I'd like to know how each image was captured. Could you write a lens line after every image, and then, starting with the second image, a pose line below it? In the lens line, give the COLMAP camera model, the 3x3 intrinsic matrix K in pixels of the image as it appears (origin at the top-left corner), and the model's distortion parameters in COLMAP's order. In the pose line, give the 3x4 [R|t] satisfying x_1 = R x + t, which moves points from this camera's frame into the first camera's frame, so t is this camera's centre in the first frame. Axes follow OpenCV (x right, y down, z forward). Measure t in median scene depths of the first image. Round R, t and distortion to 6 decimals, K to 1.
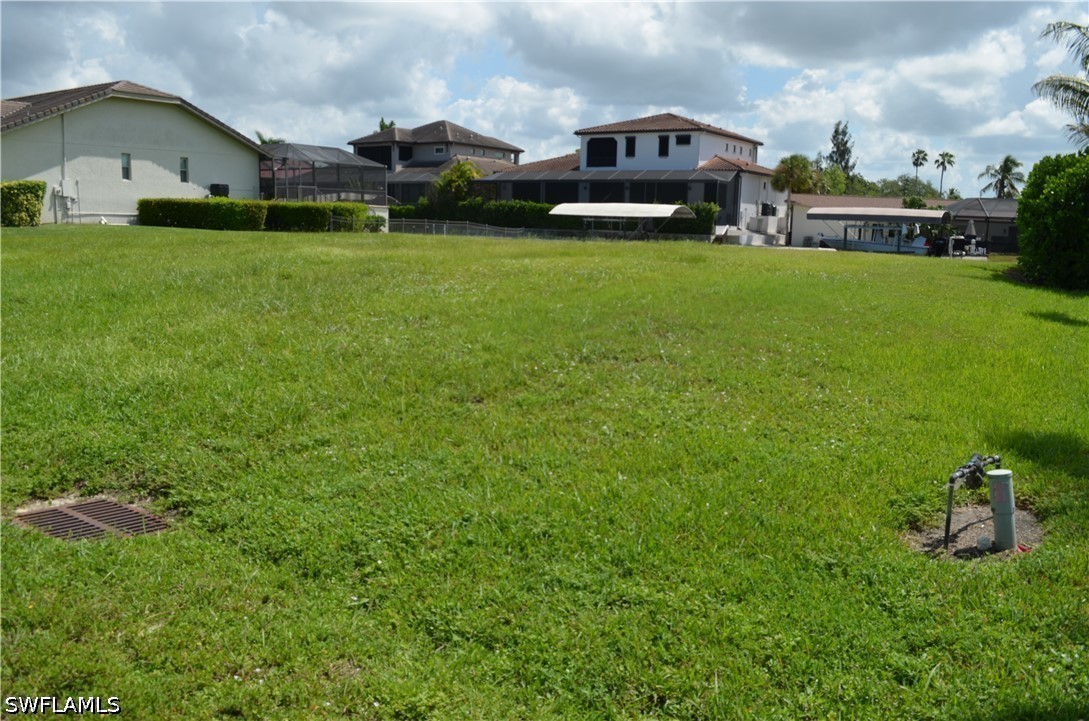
lens RADIAL K [[866.6, 0, 558.3], [0, 866.6, 358.4], [0, 0, 1]] dist [-0.080785, 0.005307]
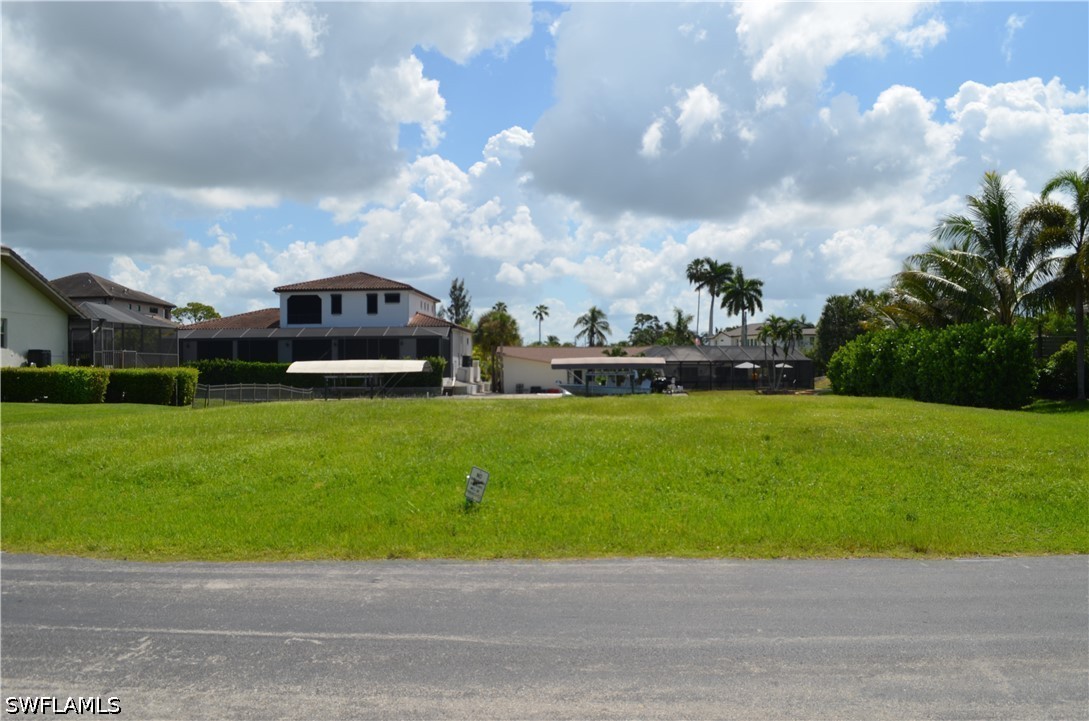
lens RADIAL K [[866.6, 0, 558.3], [0, 866.6, 358.4], [0, 0, 1]] dist [-0.080785, 0.005307]
pose [[0.853859, -0.025244, 0.519892, -0.232268], [0.112700, 0.984095, -0.137313, -0.013860], [-0.508157, 0.175838, 0.843124, 0.020828]]
